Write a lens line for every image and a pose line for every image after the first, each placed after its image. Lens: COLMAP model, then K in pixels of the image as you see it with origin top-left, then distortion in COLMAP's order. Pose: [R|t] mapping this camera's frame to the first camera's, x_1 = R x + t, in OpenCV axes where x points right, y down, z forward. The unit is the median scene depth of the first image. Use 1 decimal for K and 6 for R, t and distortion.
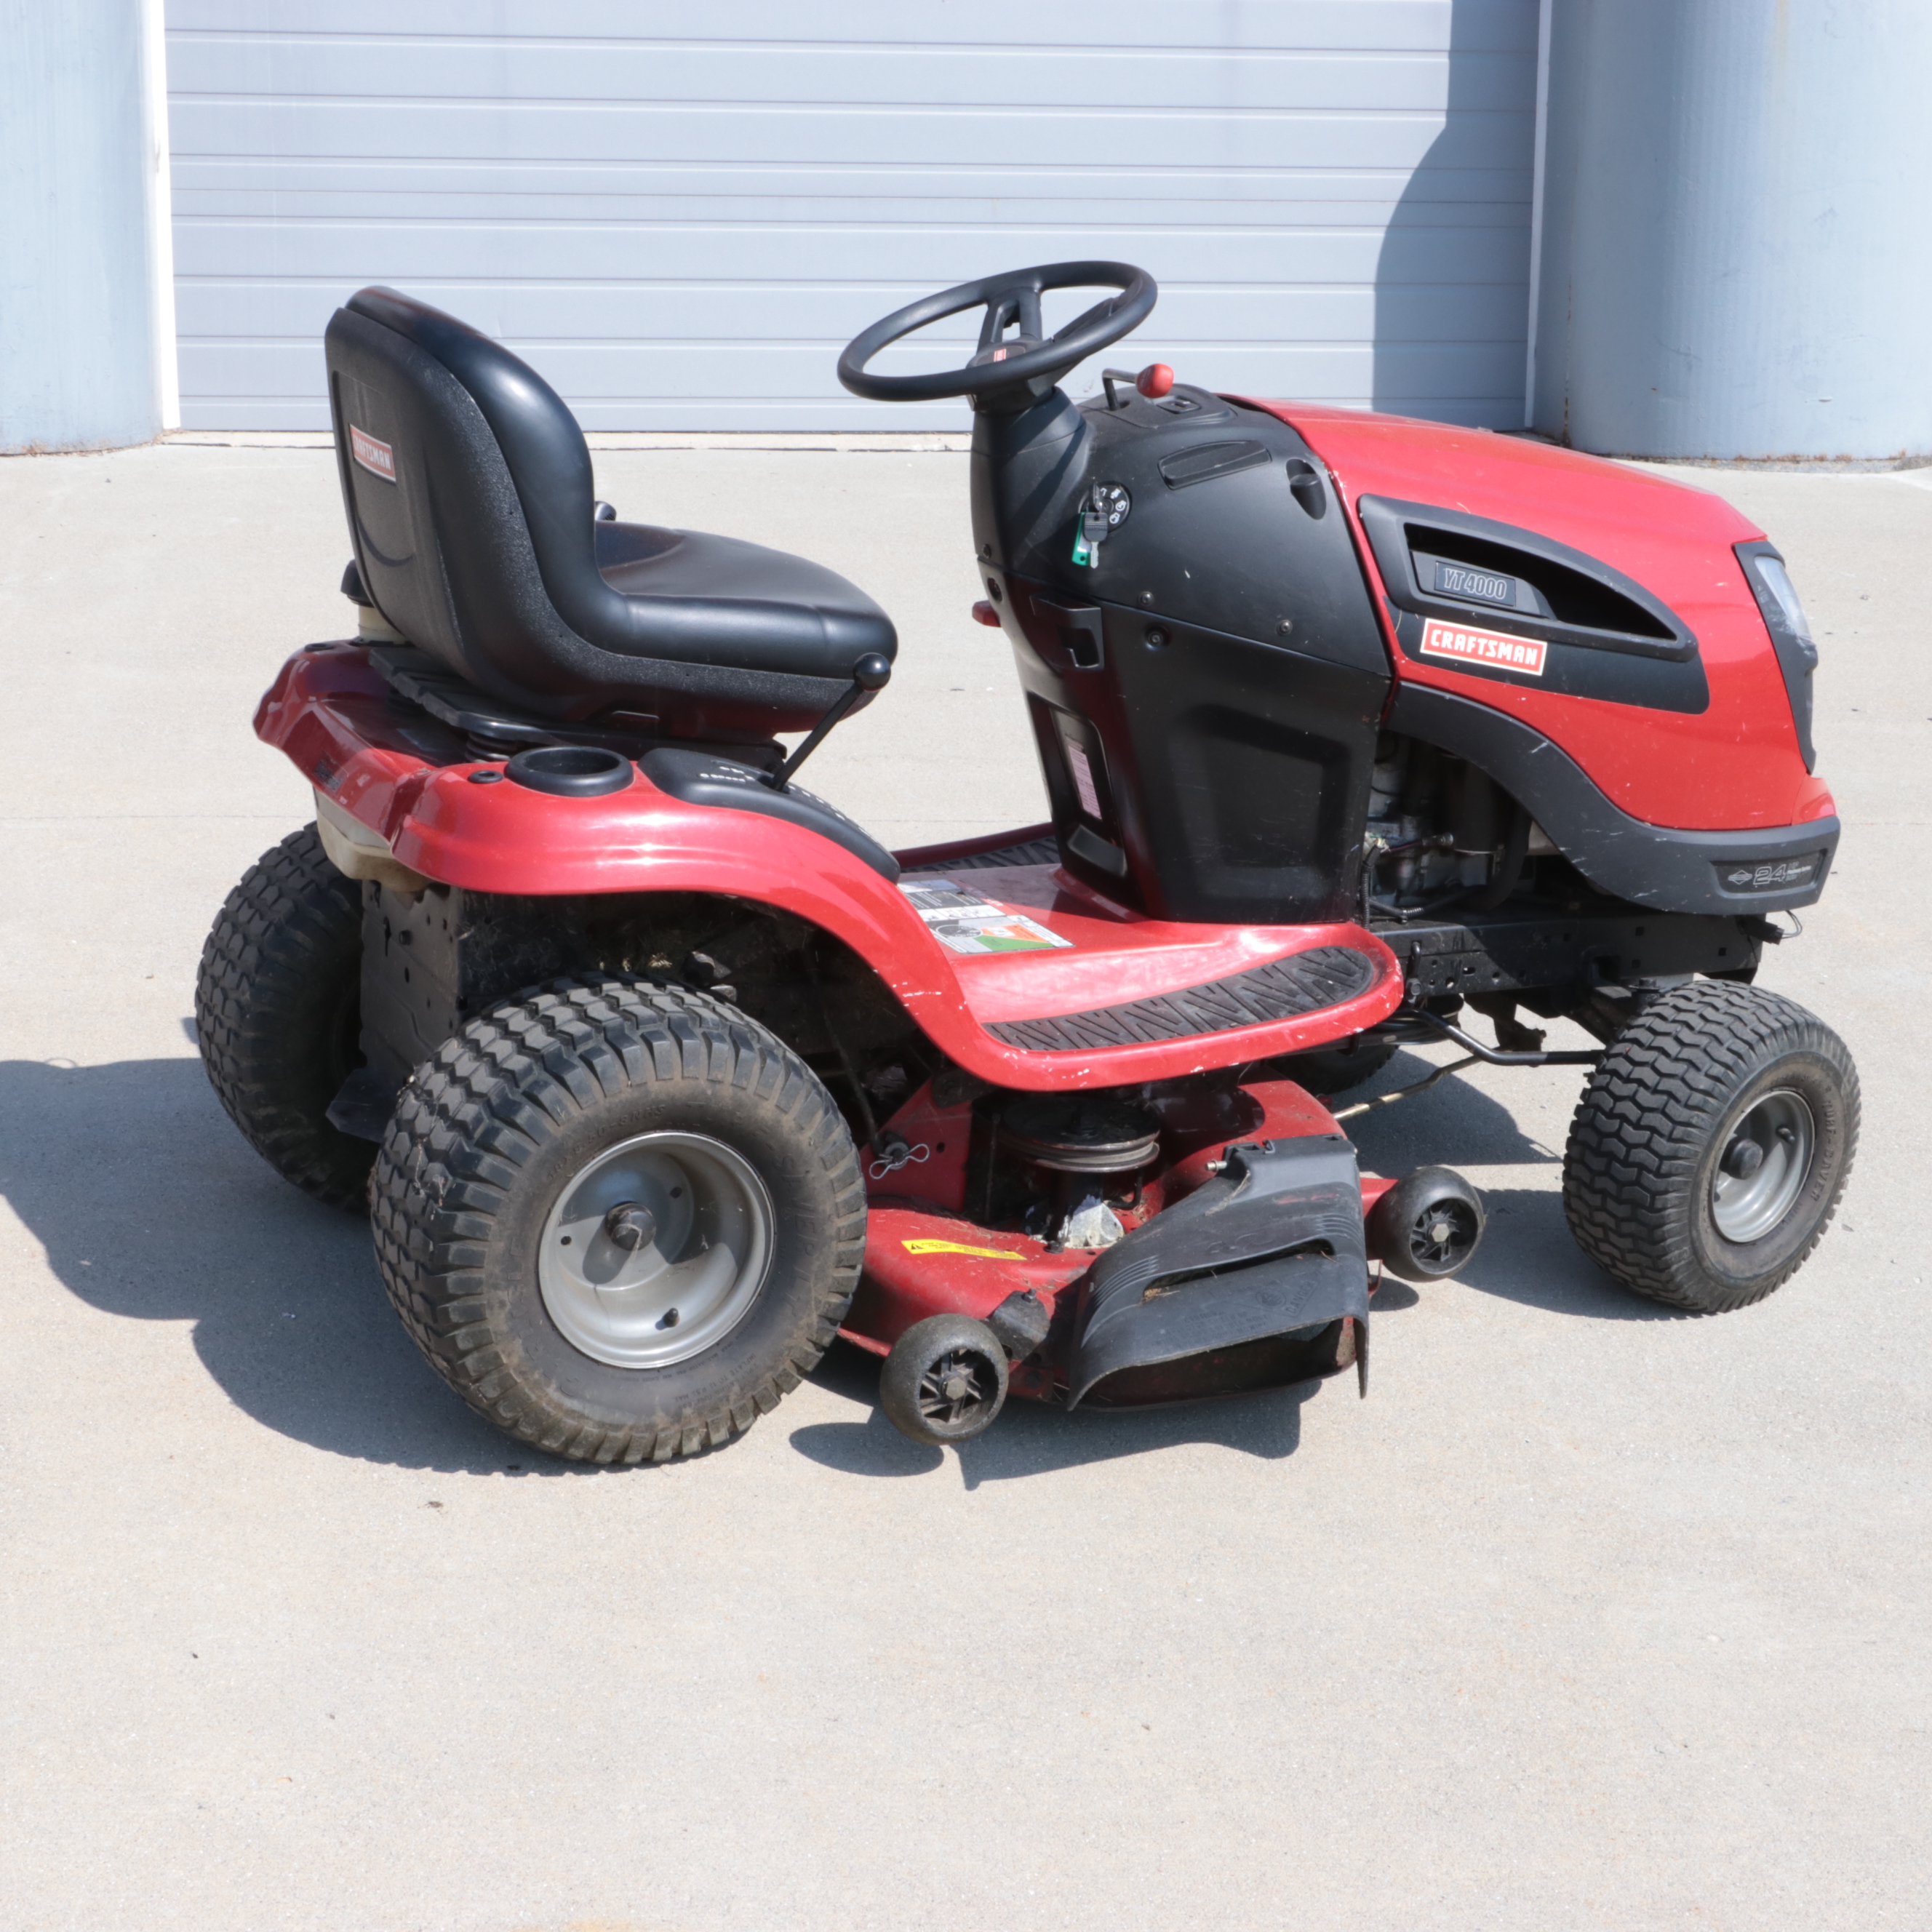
lens RADIAL K [[4197.1, 0, 966.0], [0, 4197.1, 966.0], [0, 0, 1]] dist [0.014049, 0.297144]
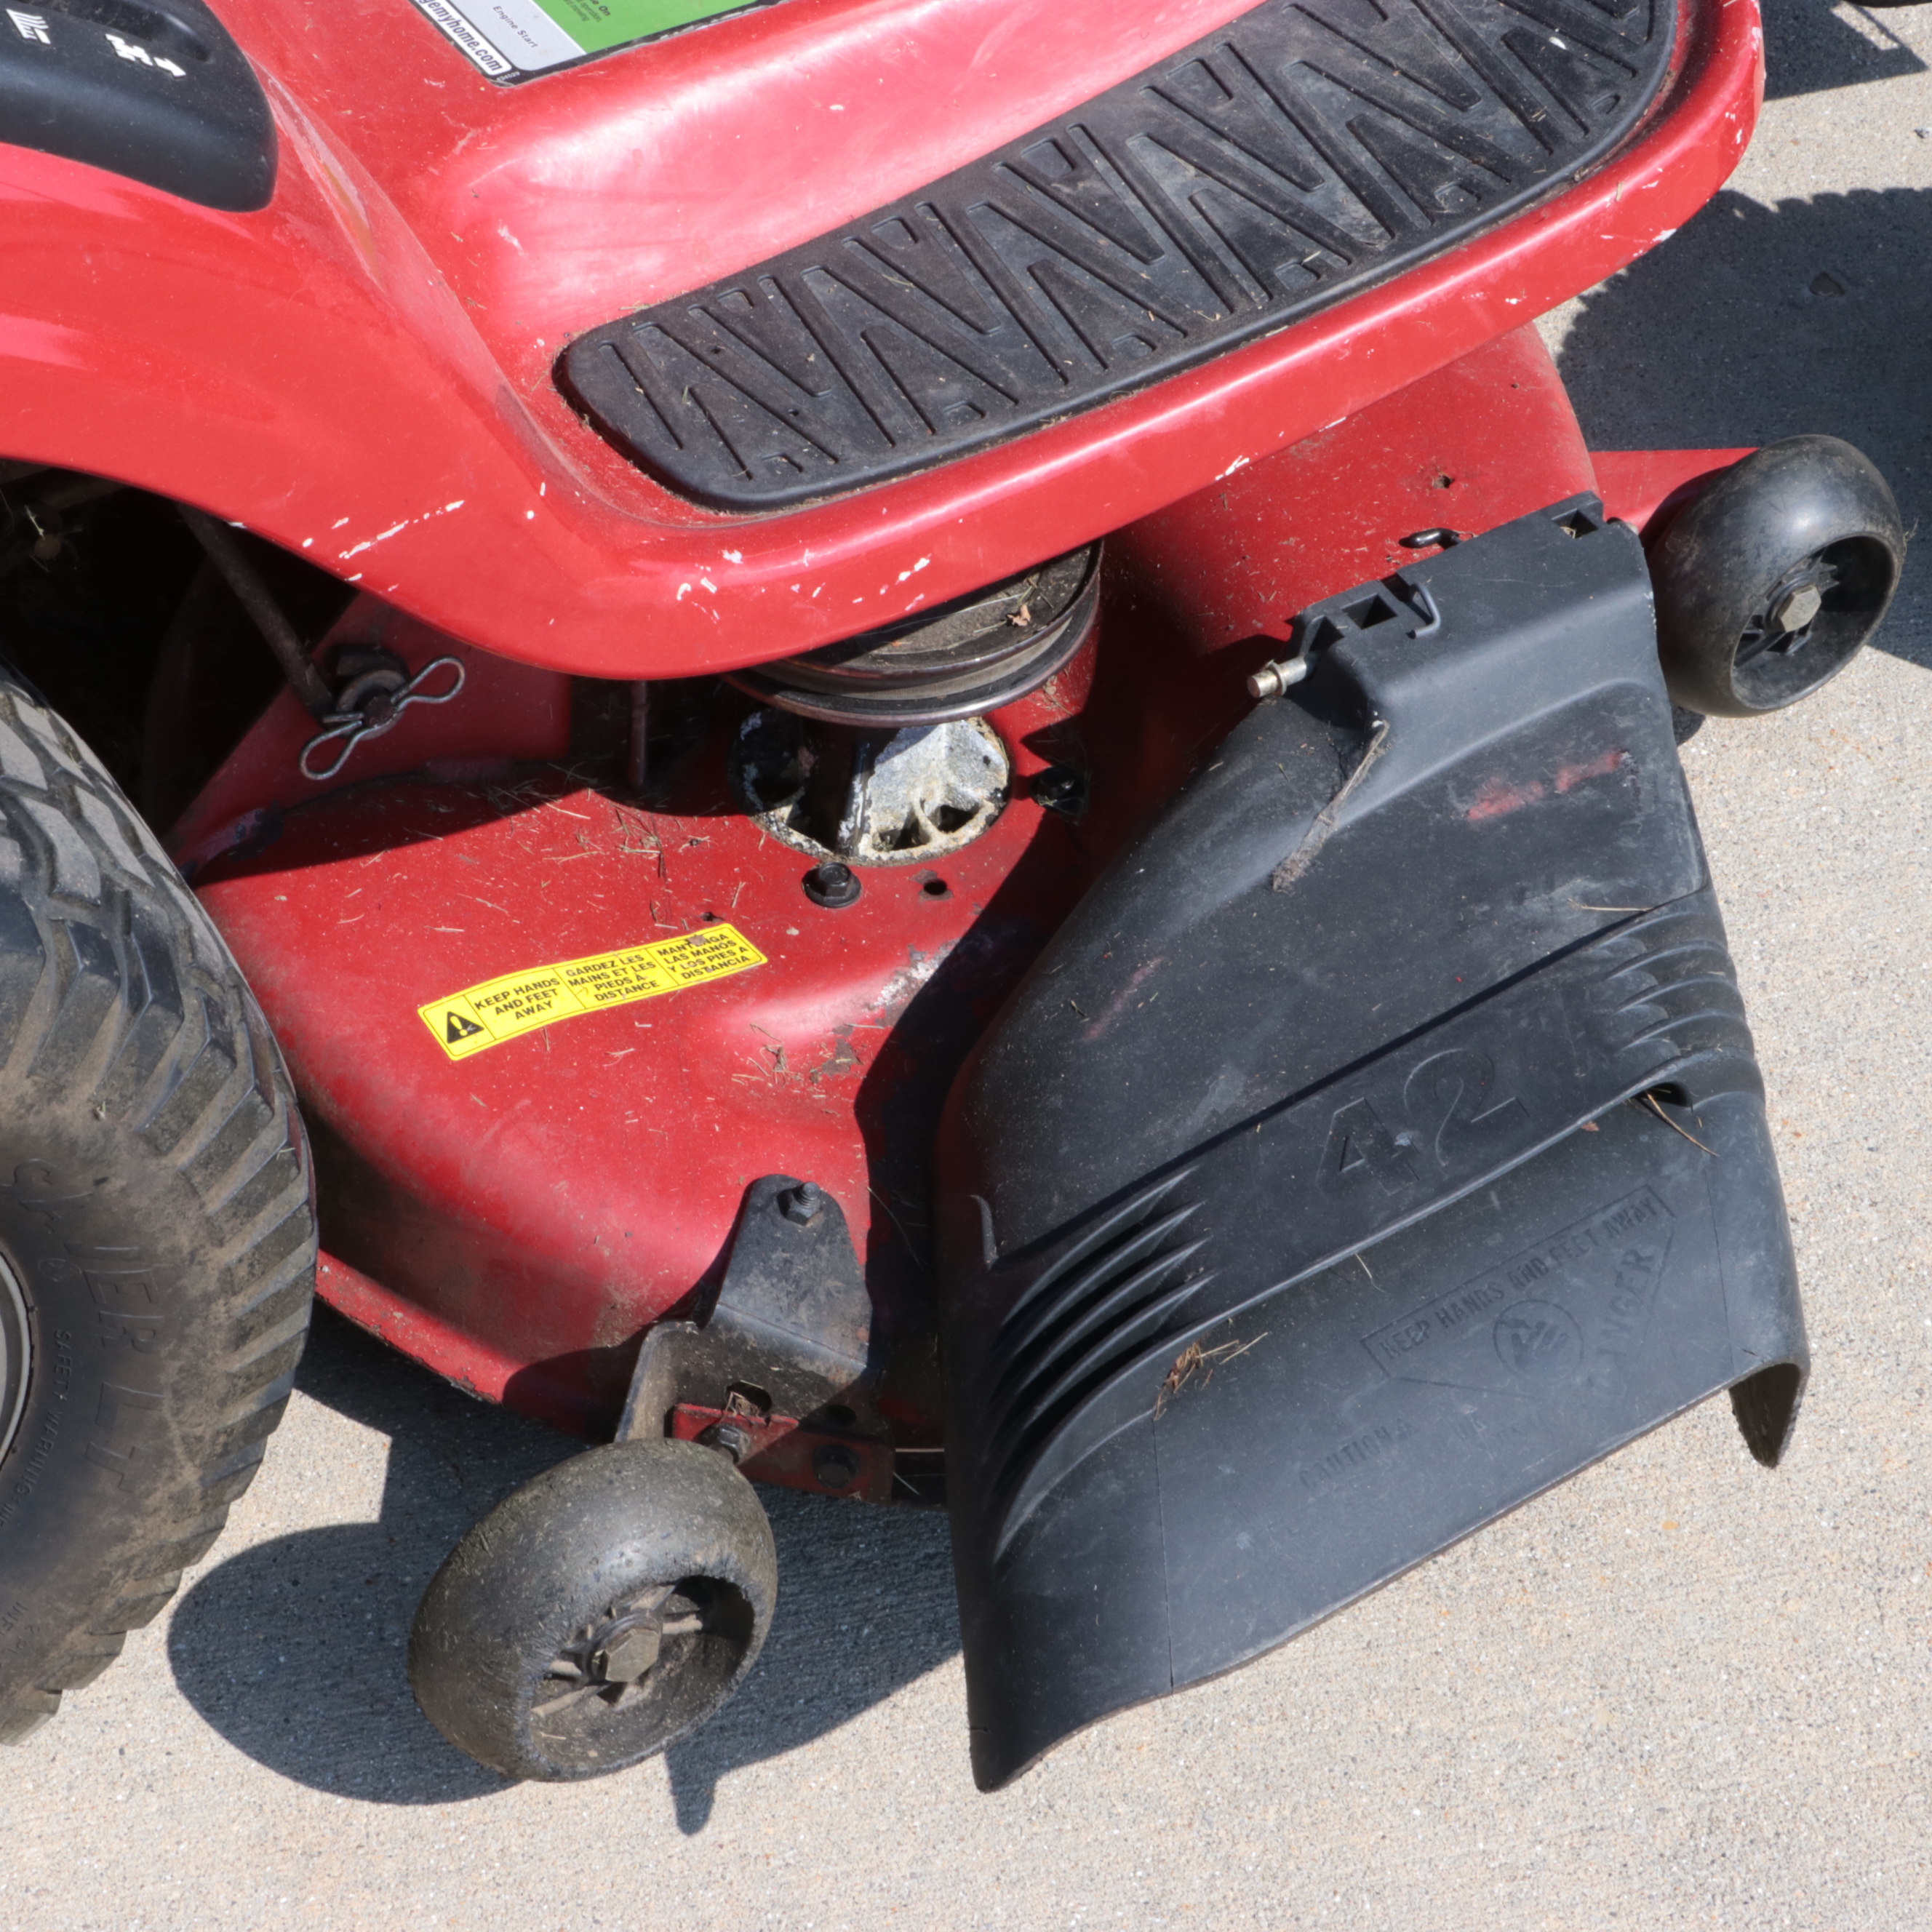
lens RADIAL K [[4197.1, 0, 966.0], [0, 4197.1, 966.0], [0, 0, 1]] dist [0.014049, 0.297144]
pose [[0.992235, -0.096501, 0.078468, 0.003056], [0.042863, 0.857549, 0.512613, -0.115360], [-0.116758, -0.505269, 0.855027, 0.689386]]
